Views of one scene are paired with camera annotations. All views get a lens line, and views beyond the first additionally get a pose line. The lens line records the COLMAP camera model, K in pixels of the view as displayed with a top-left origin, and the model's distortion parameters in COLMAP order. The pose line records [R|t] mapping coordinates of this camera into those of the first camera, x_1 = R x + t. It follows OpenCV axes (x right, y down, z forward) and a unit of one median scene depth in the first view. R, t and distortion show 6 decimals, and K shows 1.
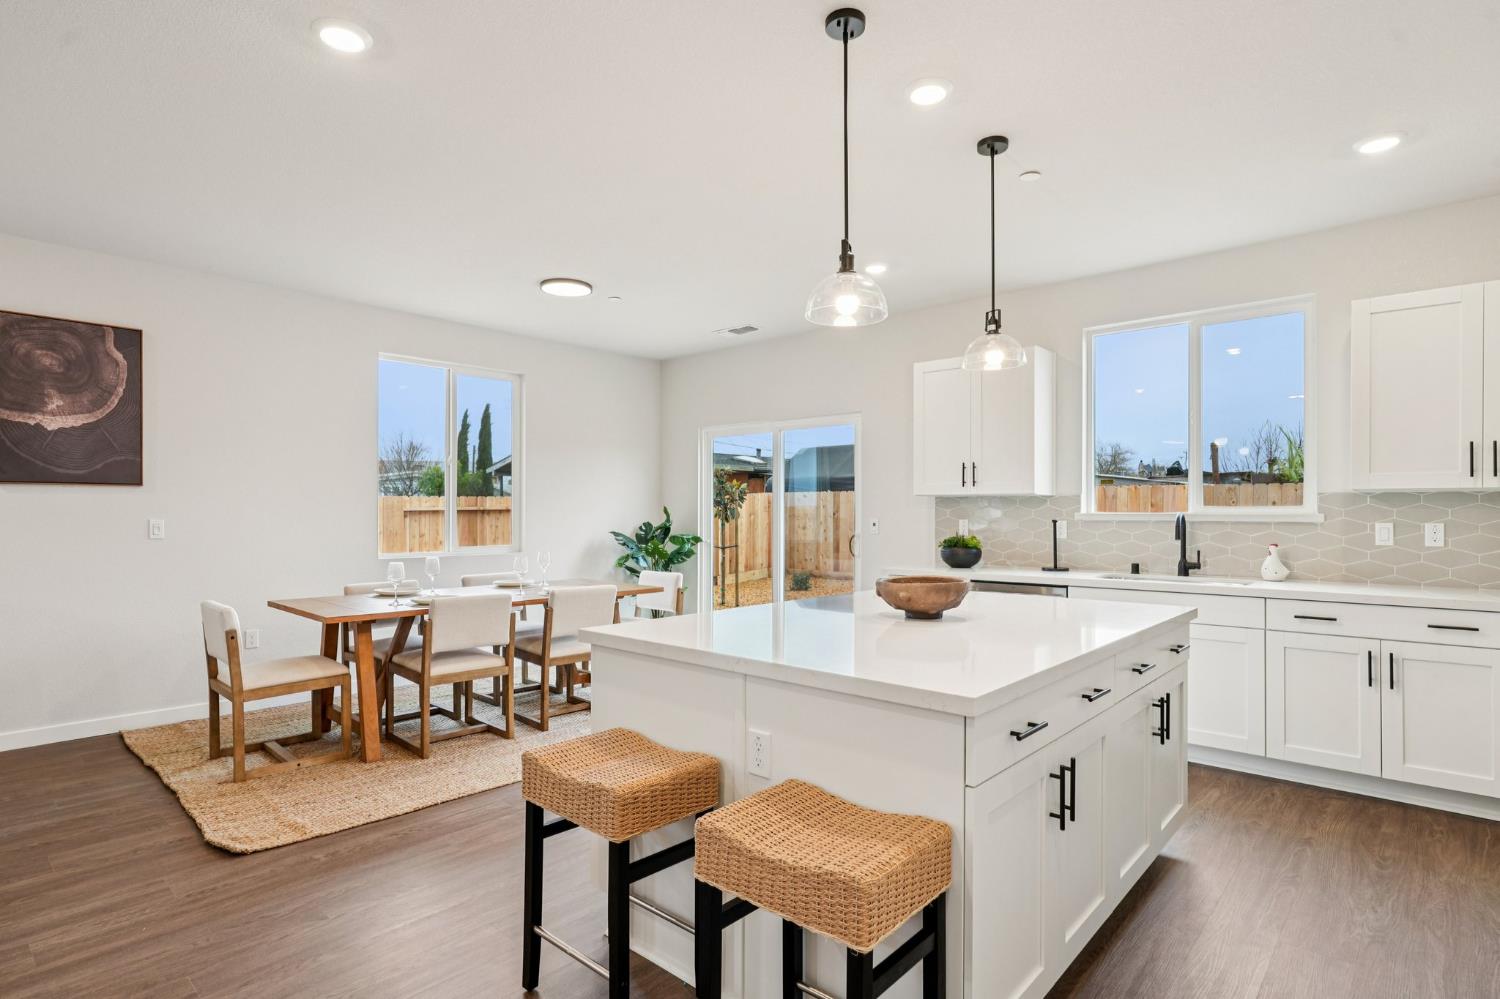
lens RADIAL K [[764.4, 0, 748.7], [0, 764.4, 512.0], [0, 0, 1]] dist [-0.000825, -0.000851]
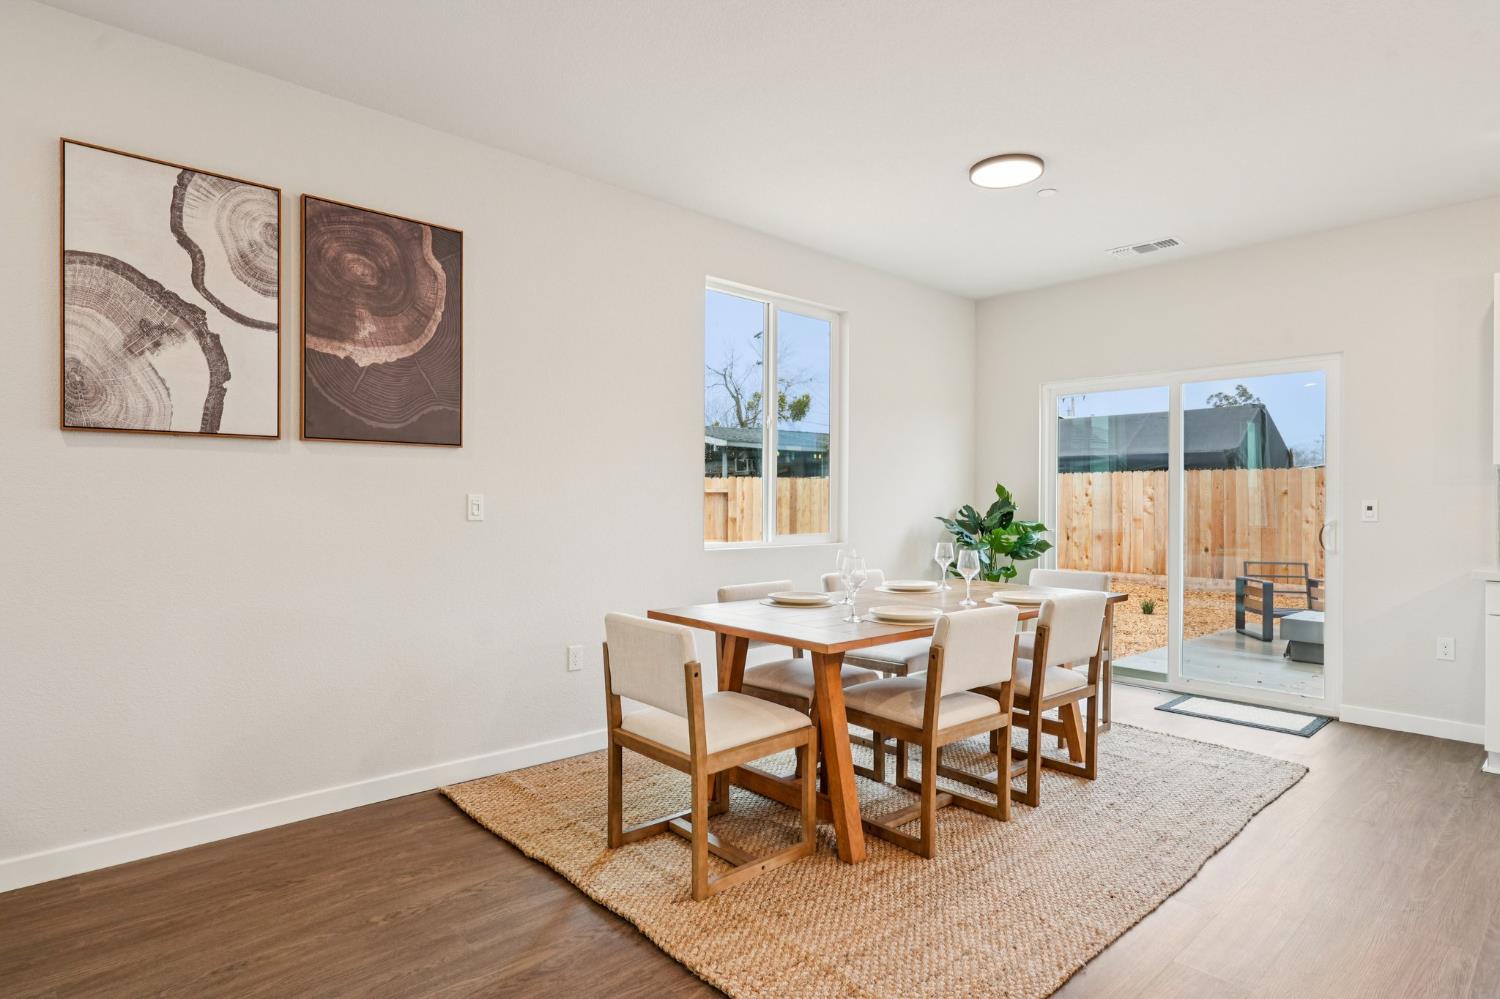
lens RADIAL K [[812.3, 0, 750.0], [0, 812.3, 499.5], [0, 0, 1]] dist [0.000299, 0.000015]
pose [[0.995483, -0.000575, -0.094935, -0.478335], [0.000071, 0.999986, -0.005314, 0.020416], [0.094937, 0.005283, 0.995469, 0.278839]]
